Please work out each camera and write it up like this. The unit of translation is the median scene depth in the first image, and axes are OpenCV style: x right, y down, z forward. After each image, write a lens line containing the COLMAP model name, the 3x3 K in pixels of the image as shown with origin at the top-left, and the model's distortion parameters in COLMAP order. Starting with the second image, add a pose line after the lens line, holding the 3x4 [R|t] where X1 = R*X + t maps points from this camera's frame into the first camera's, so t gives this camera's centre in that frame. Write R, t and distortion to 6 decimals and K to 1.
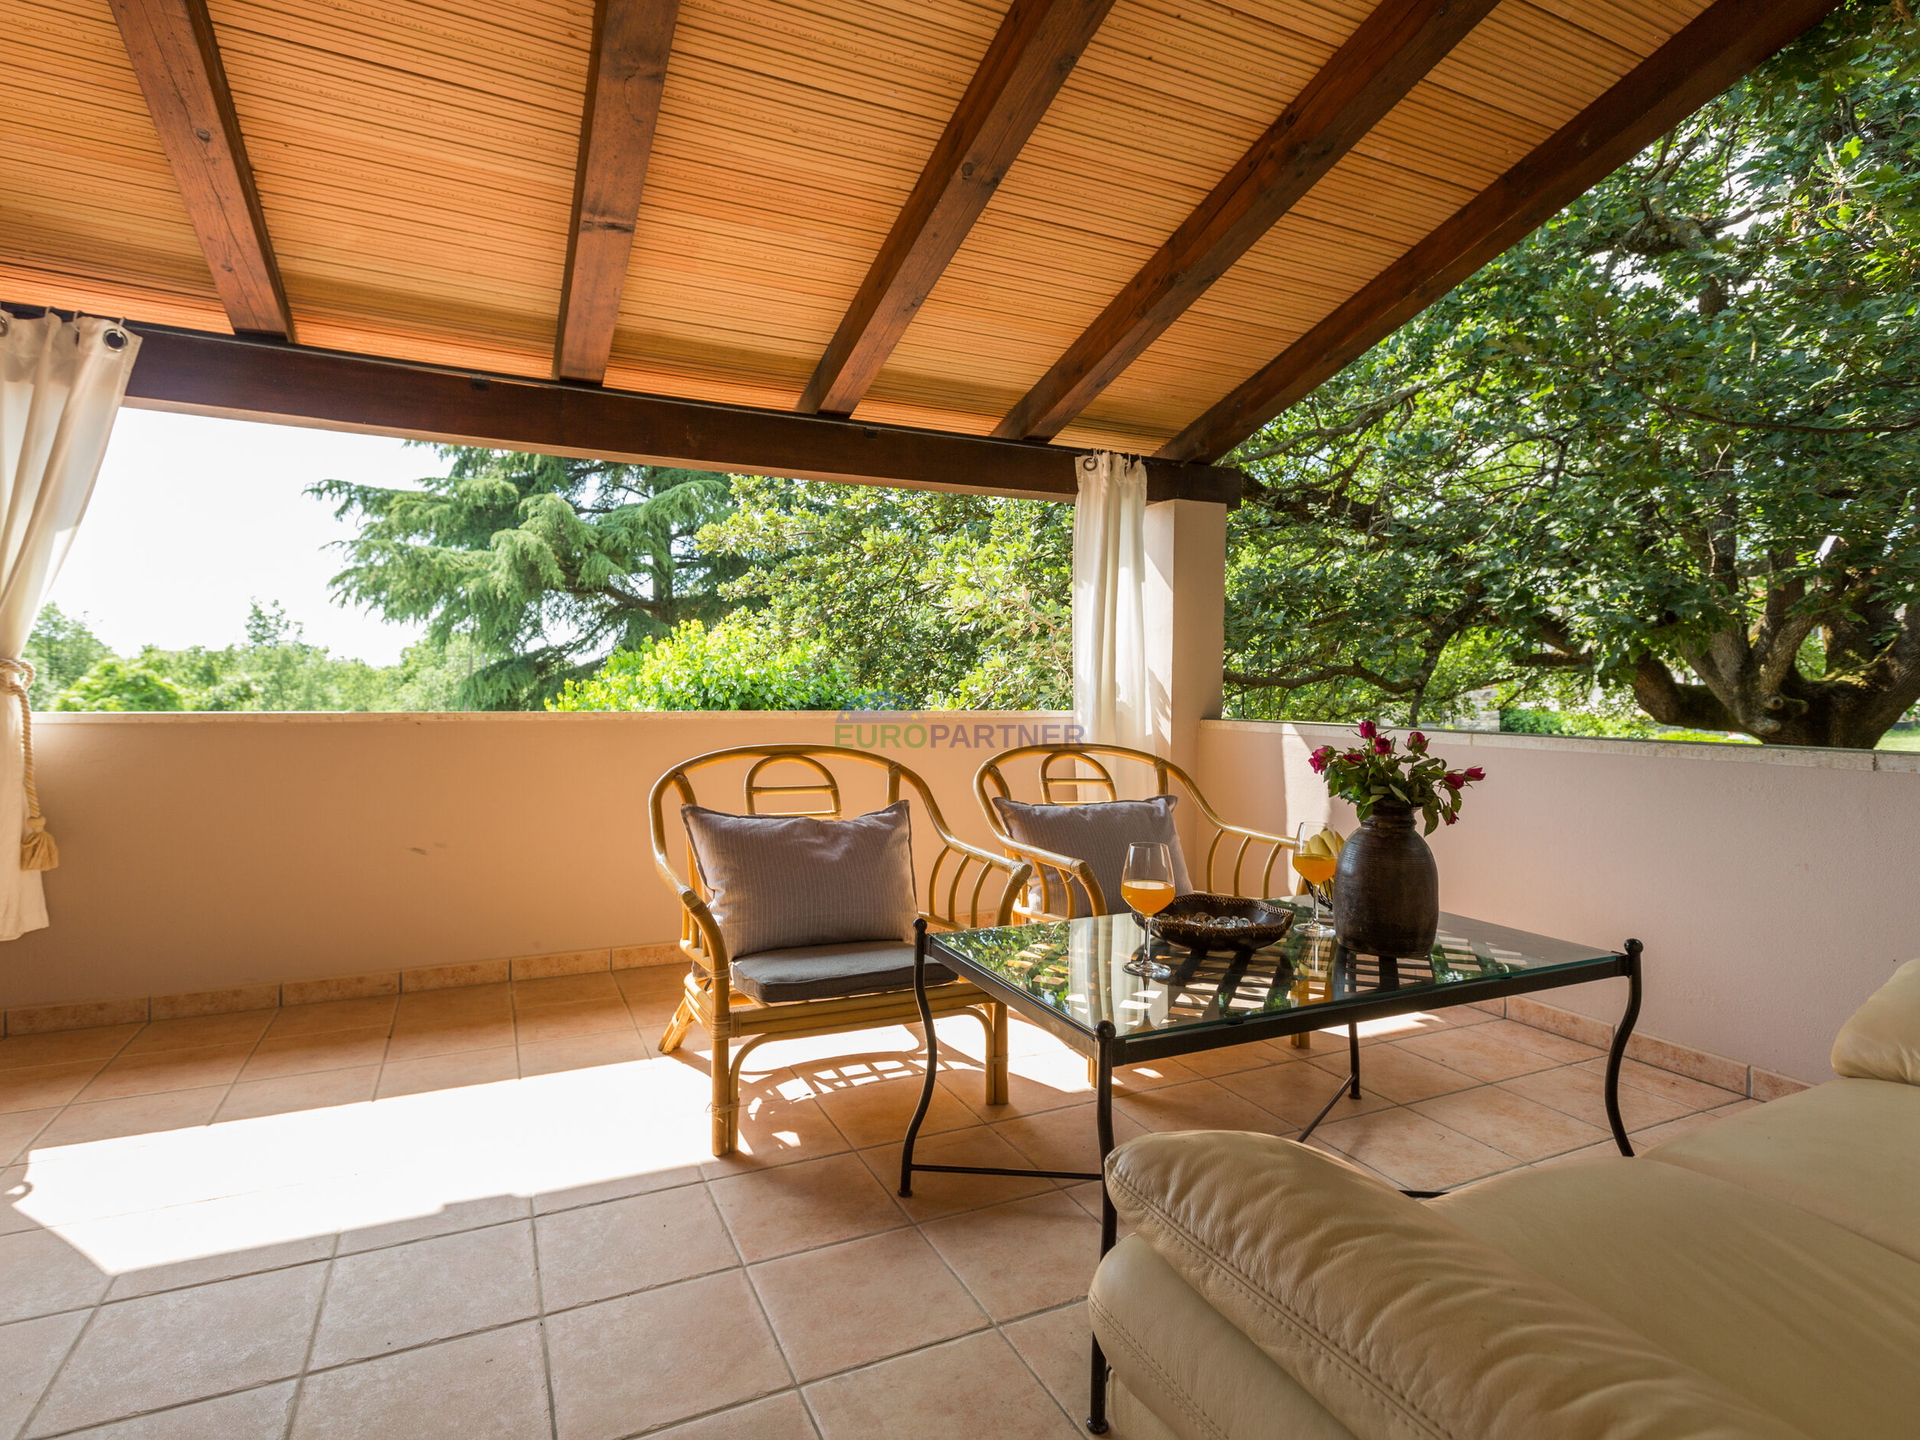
lens RADIAL K [[986.8, 0, 962.4], [0, 986.8, 705.0], [0, 0, 1]] dist [0.002930, 0.001289]
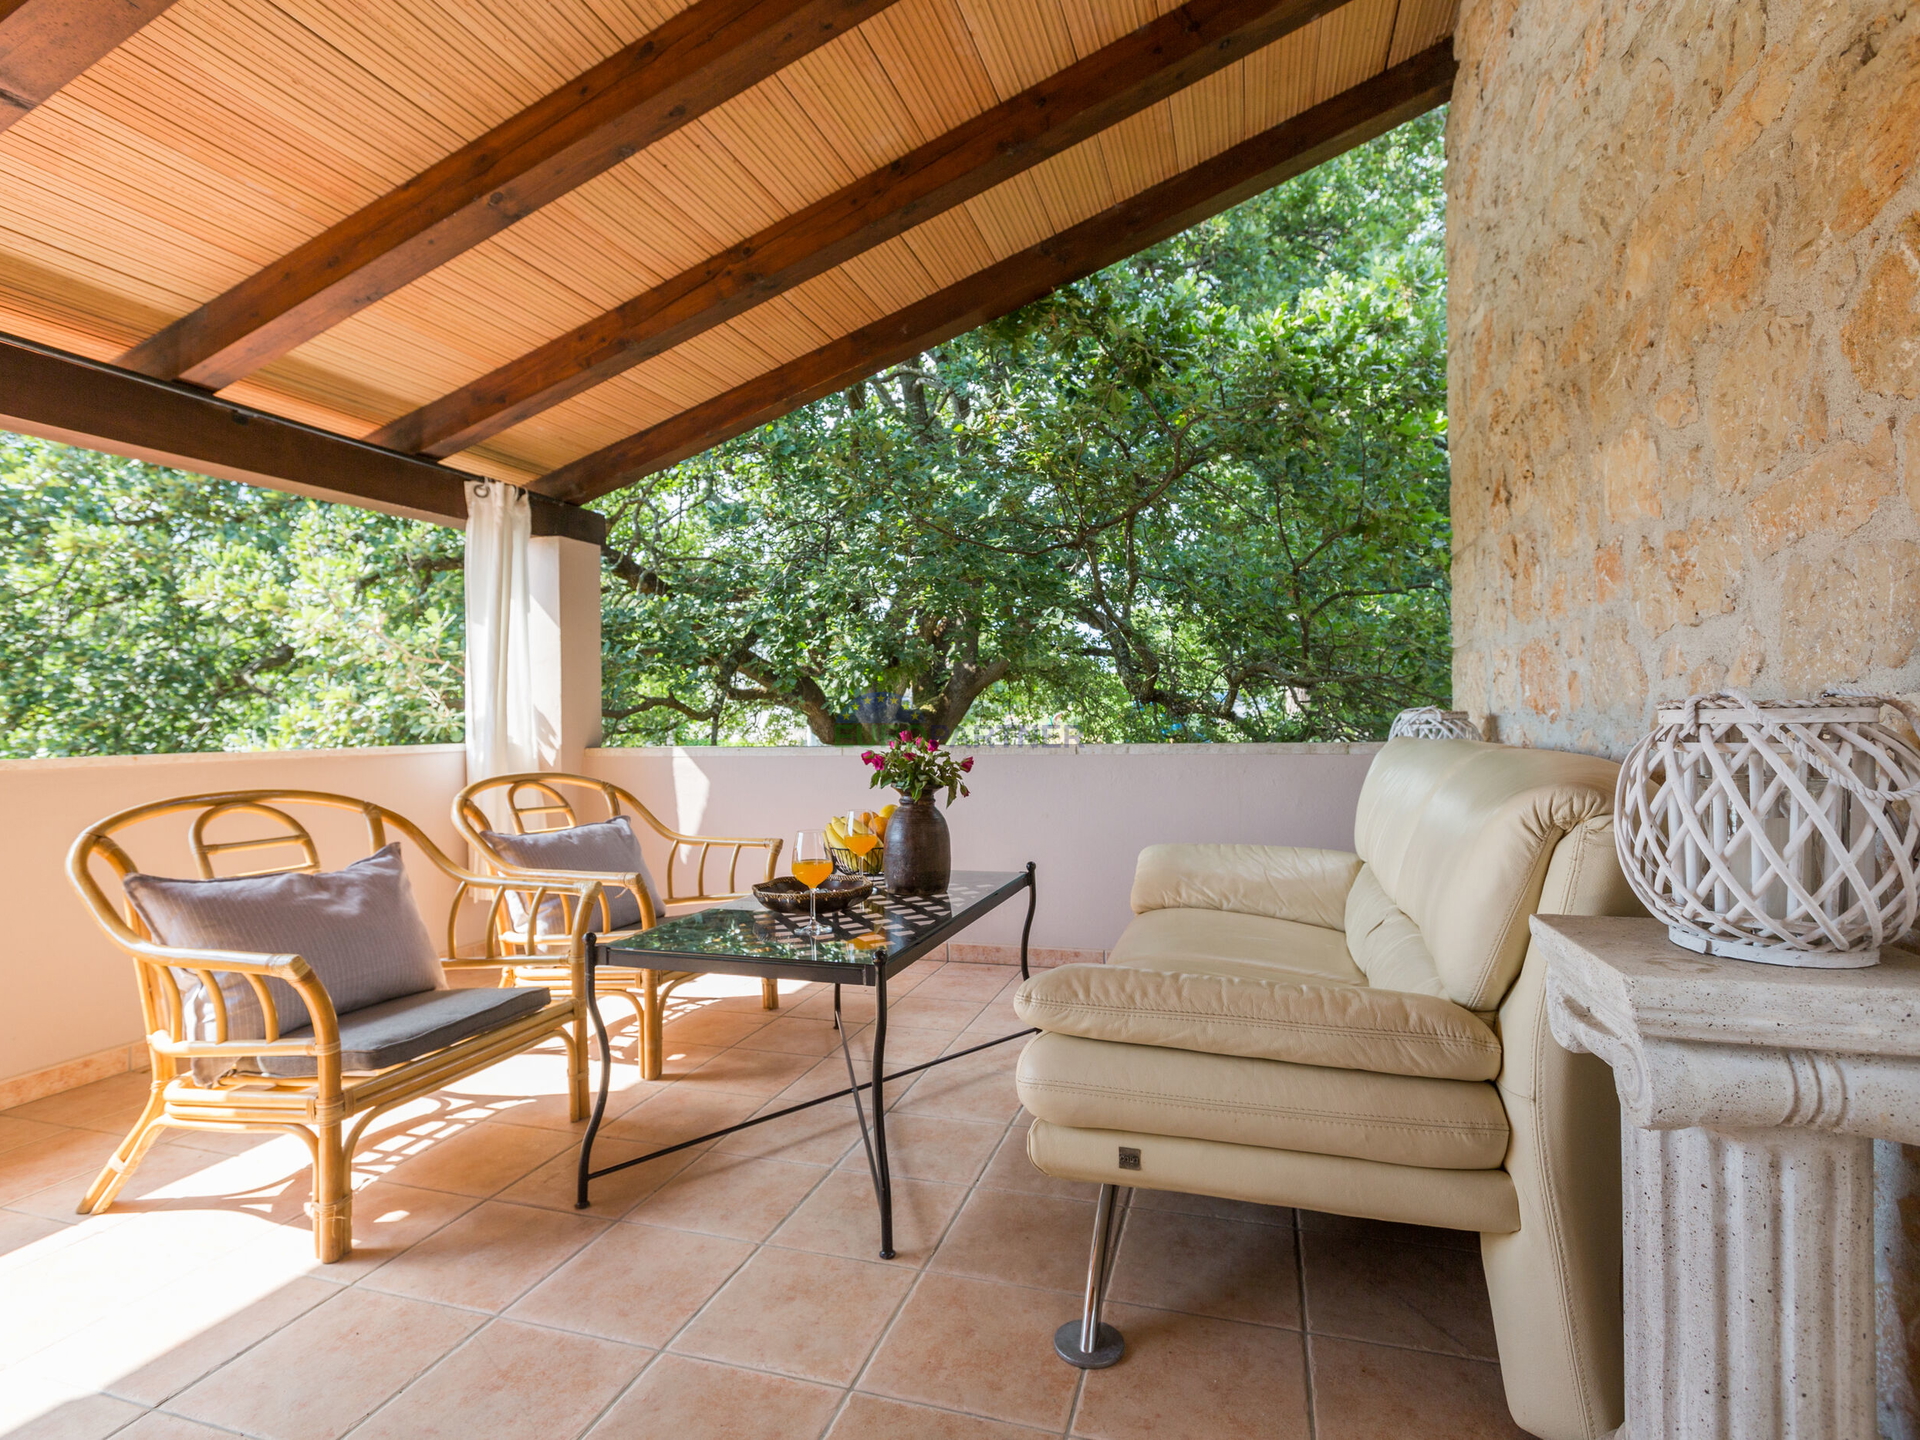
lens RADIAL K [[986.8, 0, 962.4], [0, 986.8, 705.0], [0, 0, 1]] dist [0.002930, 0.001289]
pose [[0.670913, -0.008395, 0.741489, -0.327182], [0.035951, 0.999128, -0.021217, 0.006940], [-0.740664, 0.040892, 0.670630, -0.000800]]
